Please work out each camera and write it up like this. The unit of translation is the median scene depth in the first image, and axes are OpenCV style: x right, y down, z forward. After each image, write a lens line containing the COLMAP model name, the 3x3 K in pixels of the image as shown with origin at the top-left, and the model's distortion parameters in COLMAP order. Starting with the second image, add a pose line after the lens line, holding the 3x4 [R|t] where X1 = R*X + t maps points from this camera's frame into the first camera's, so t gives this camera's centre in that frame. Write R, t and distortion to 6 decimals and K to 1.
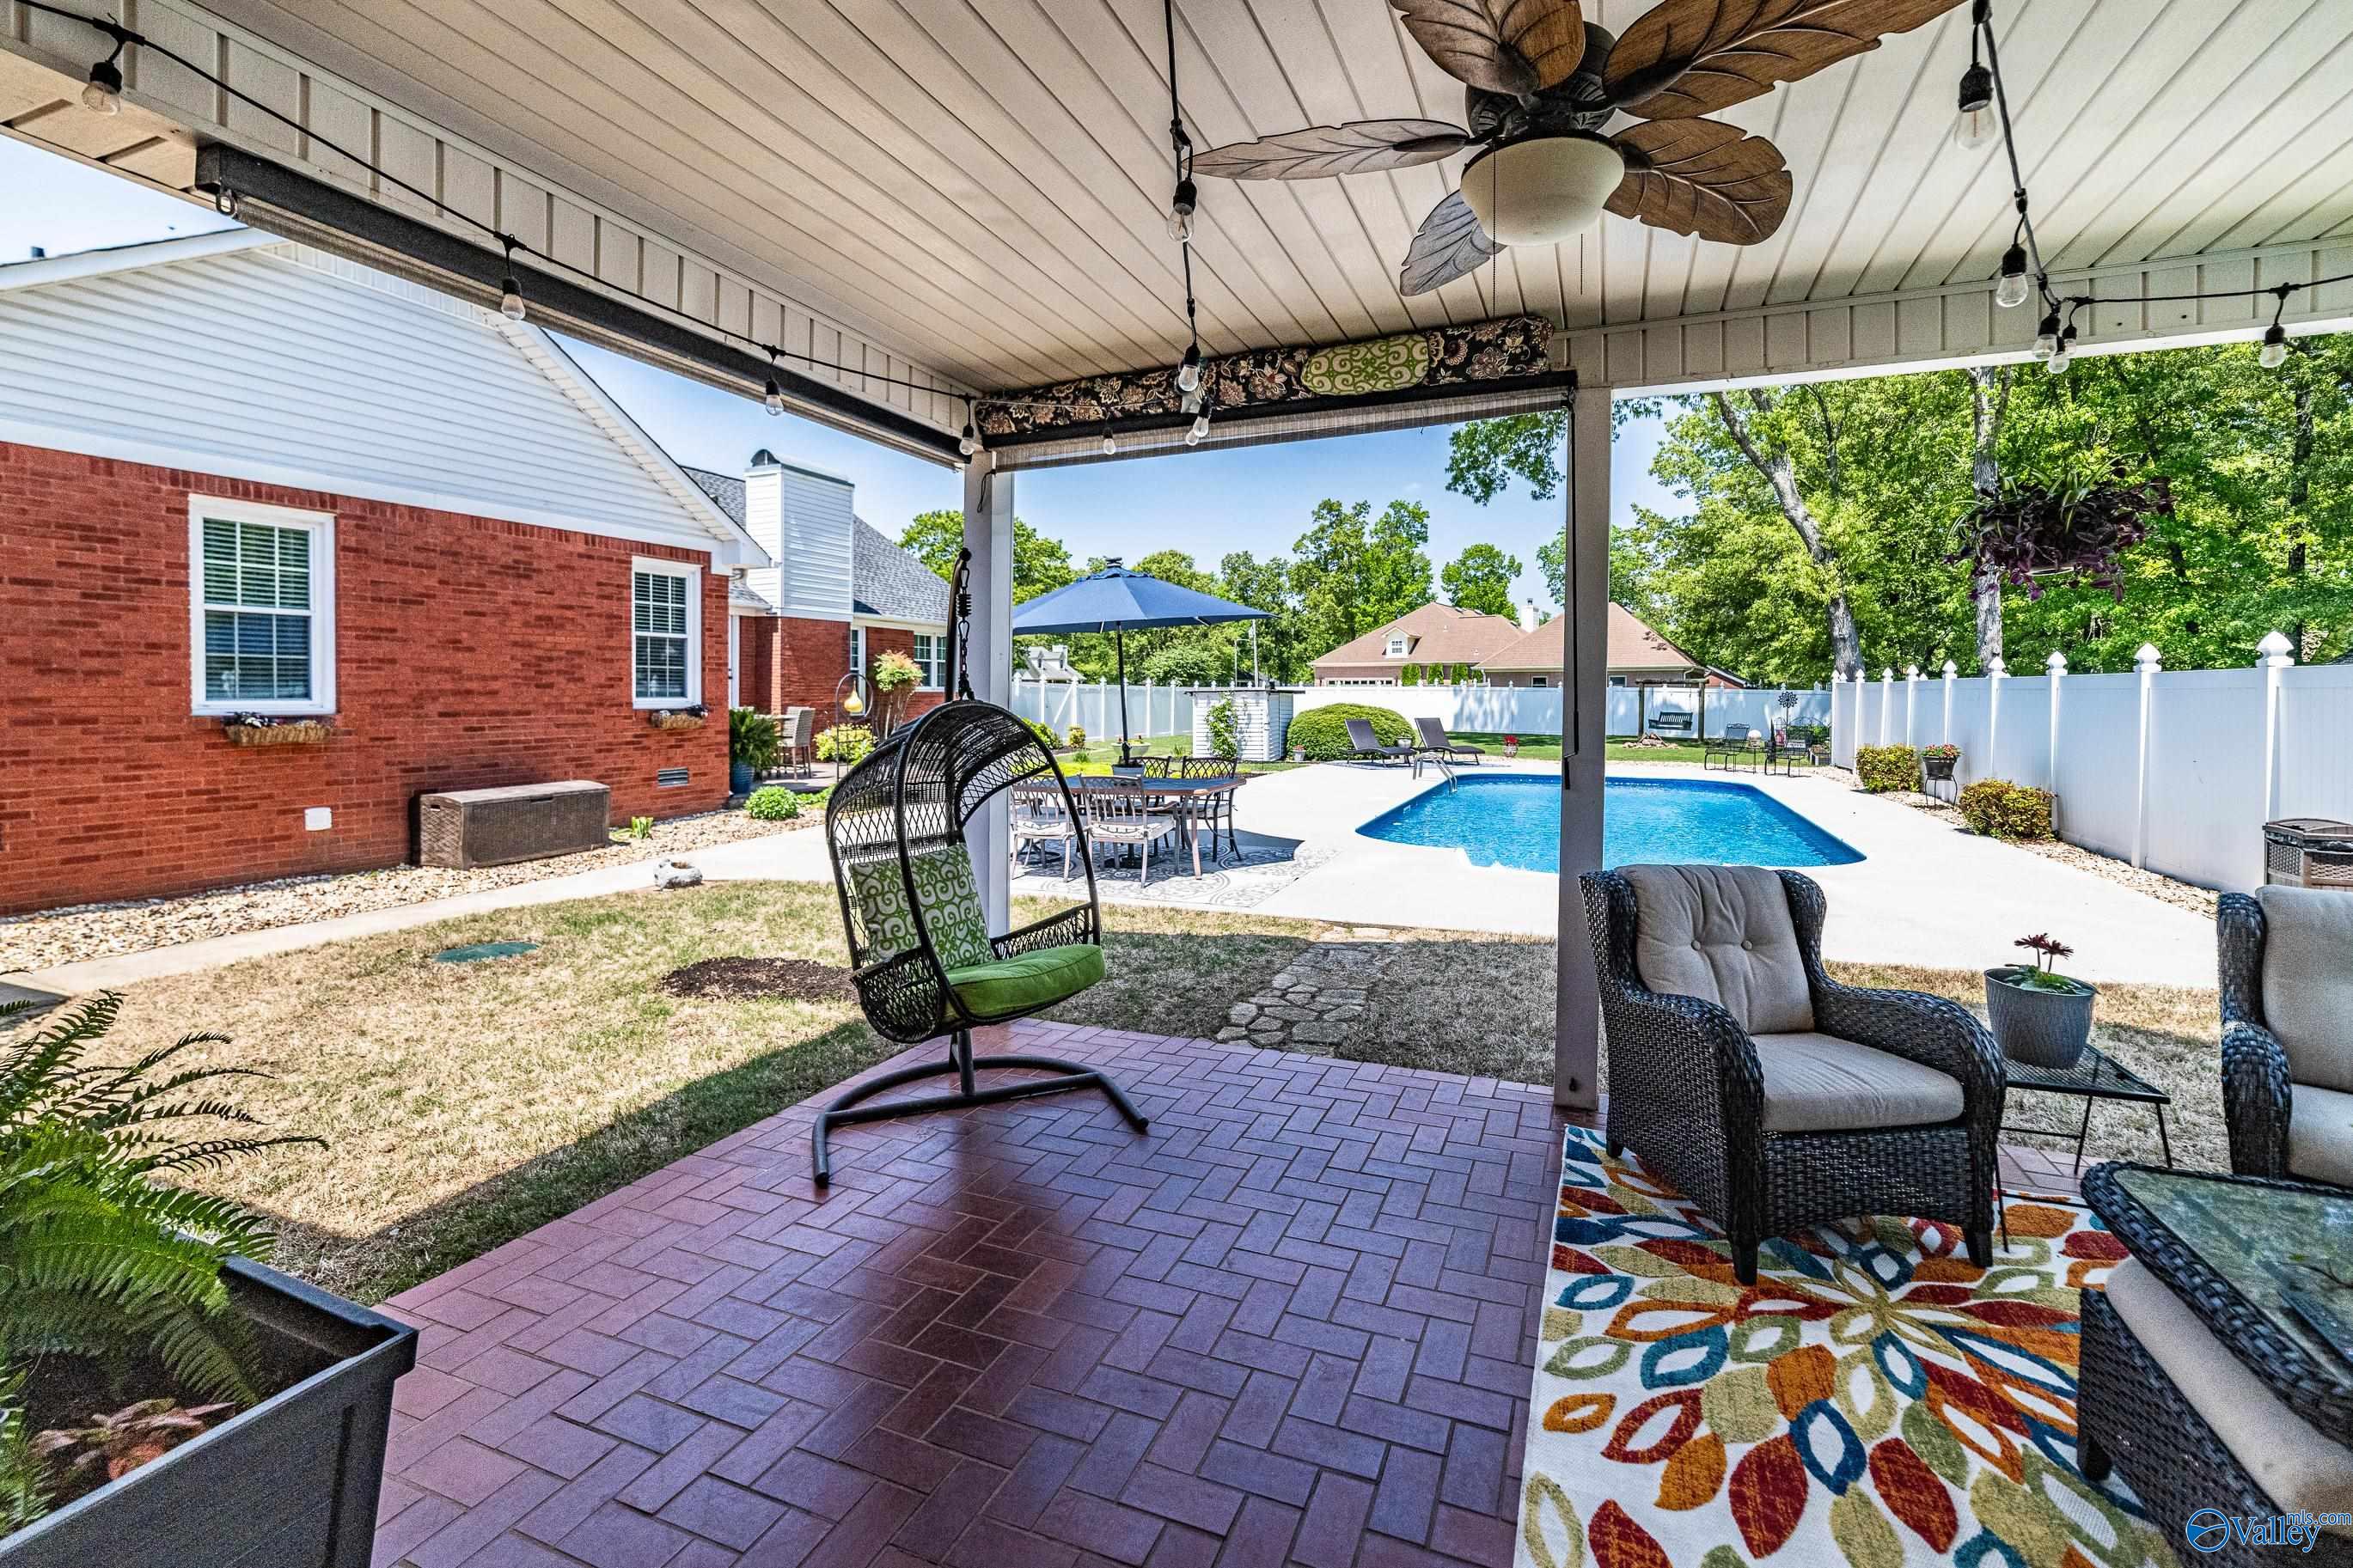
lens RADIAL K [[967.2, 0, 1208.2], [0, 967.2, 741.8], [0, 0, 1]] dist [-0.020274, 0.000208]
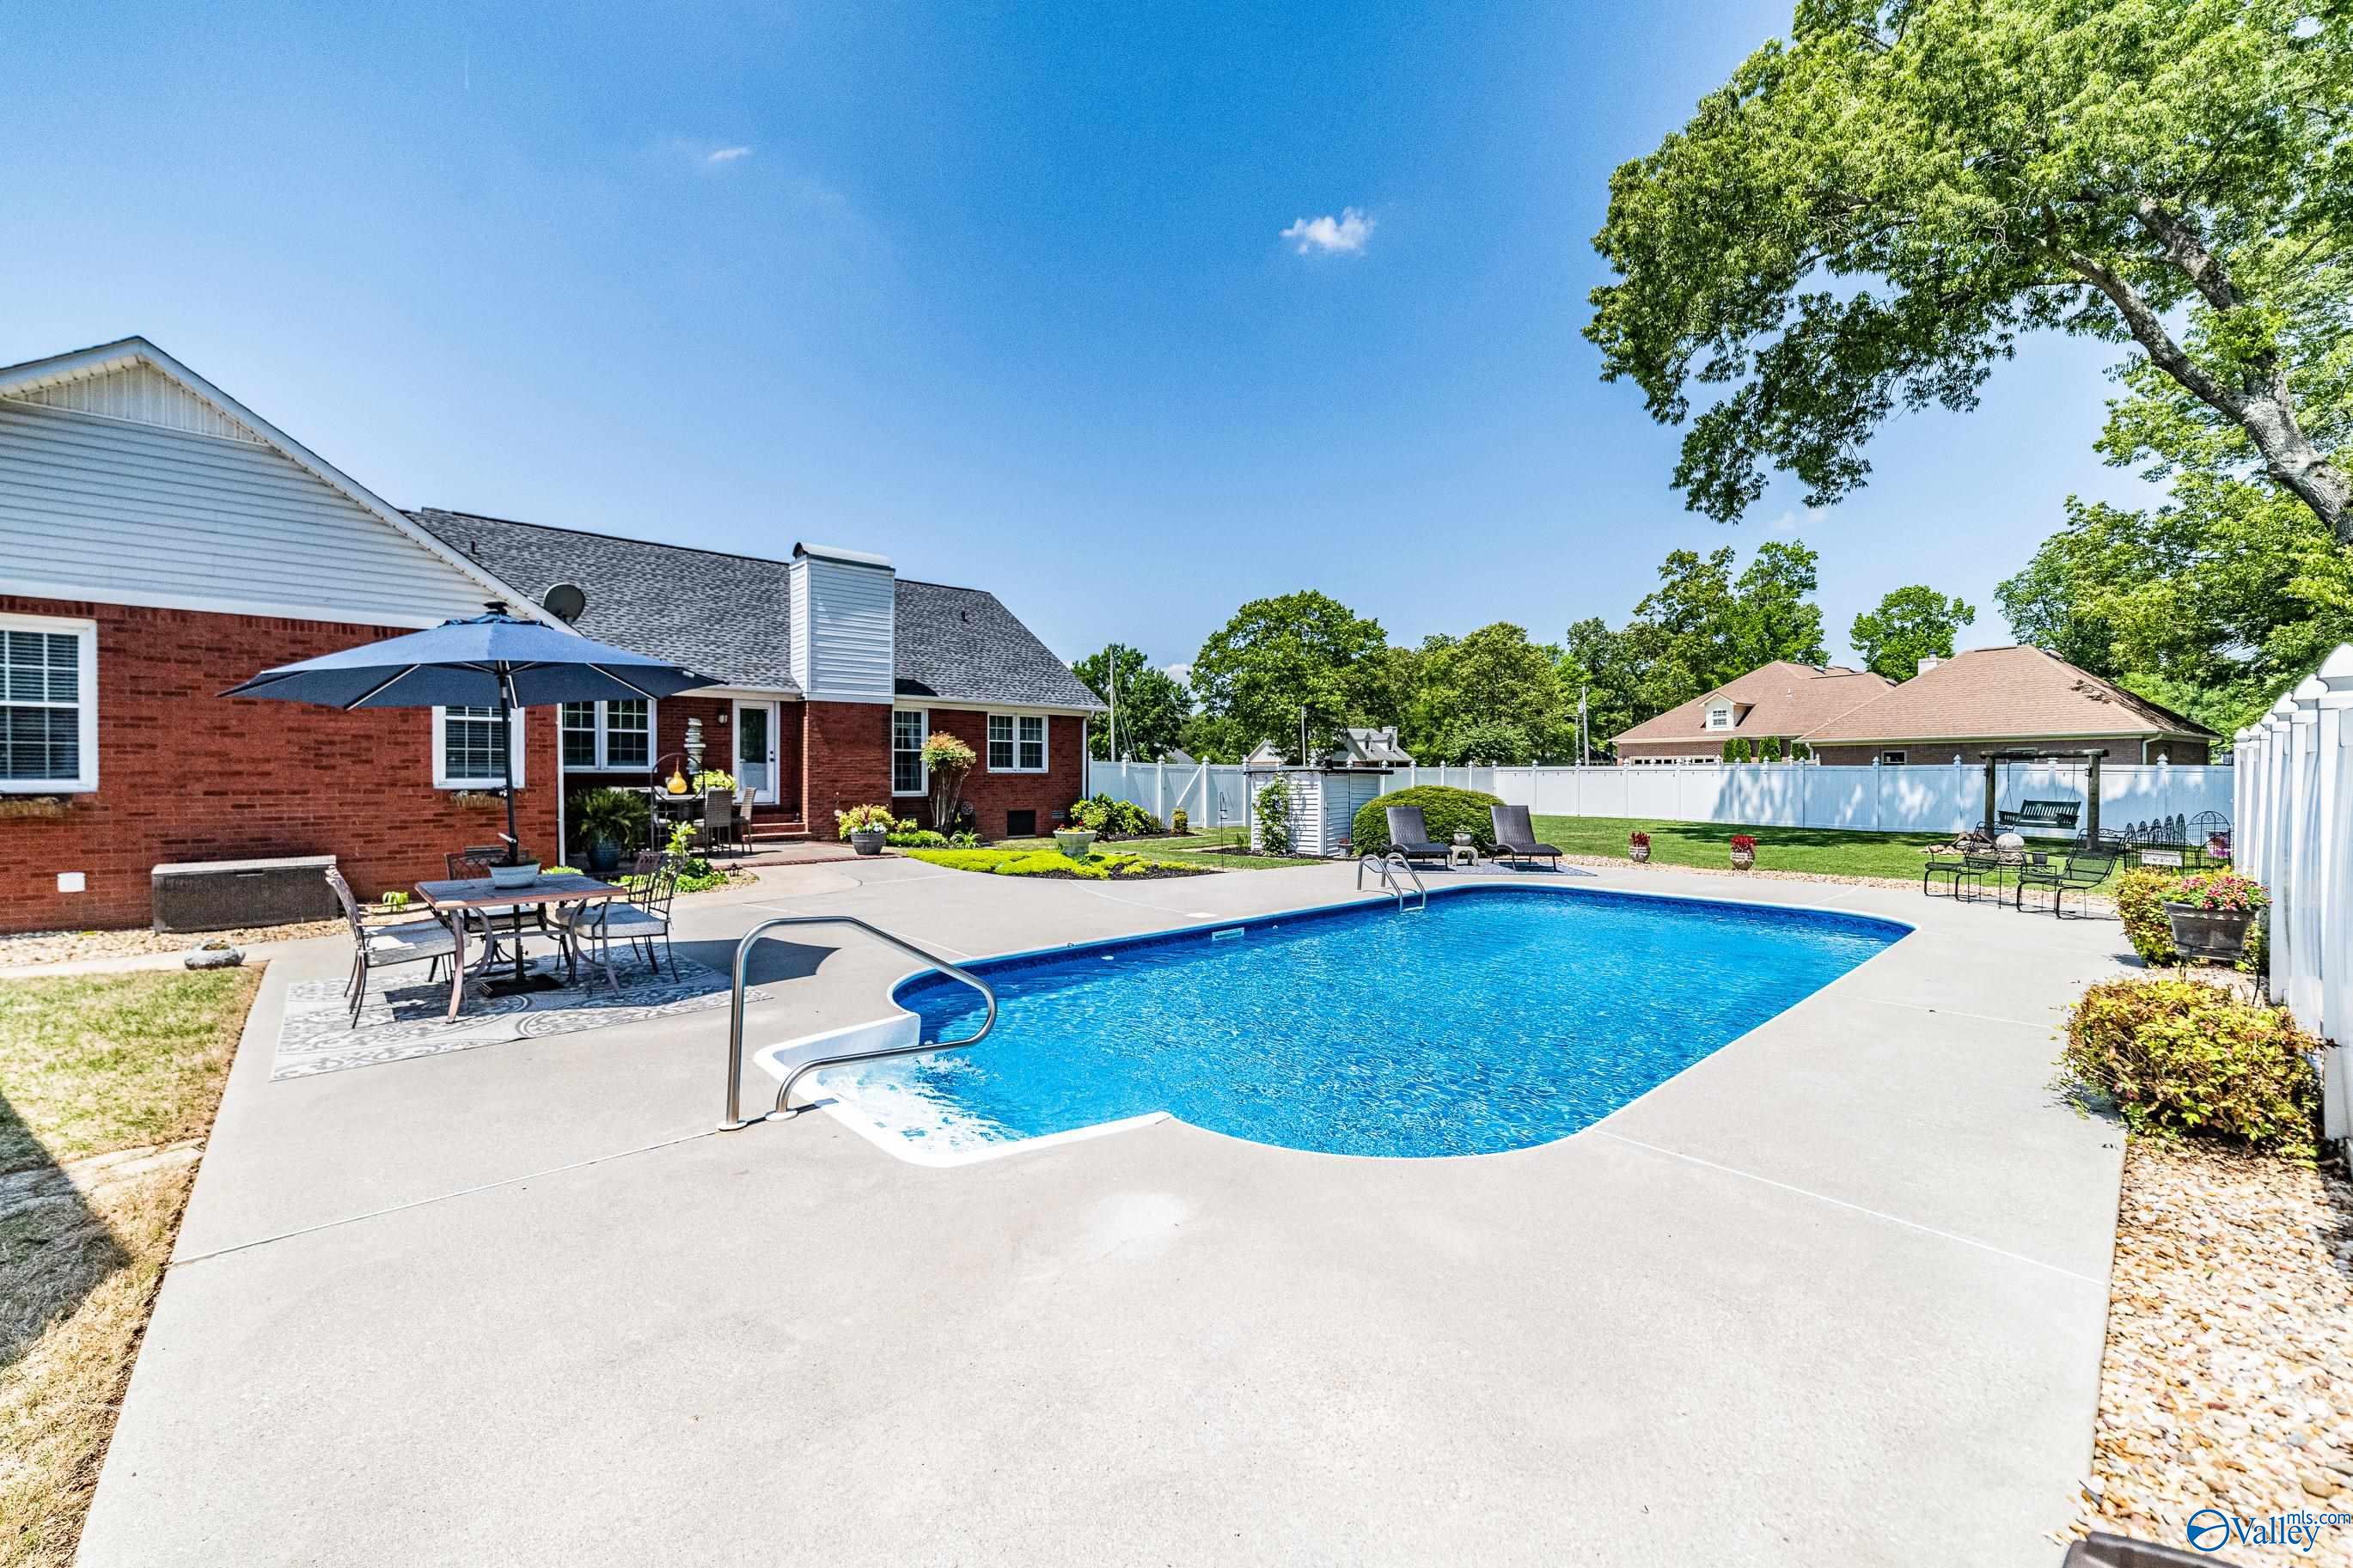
lens RADIAL K [[927.9, 0, 1176.7], [0, 927.9, 818.7], [0, 0, 1]] dist [-0.014071, 0.000419]
pose [[0.899149, 0.018392, -0.437256, 0.588744], [-0.019959, 0.999800, 0.001011, -0.019010], [0.437187, 0.007818, 0.899337, 0.451267]]
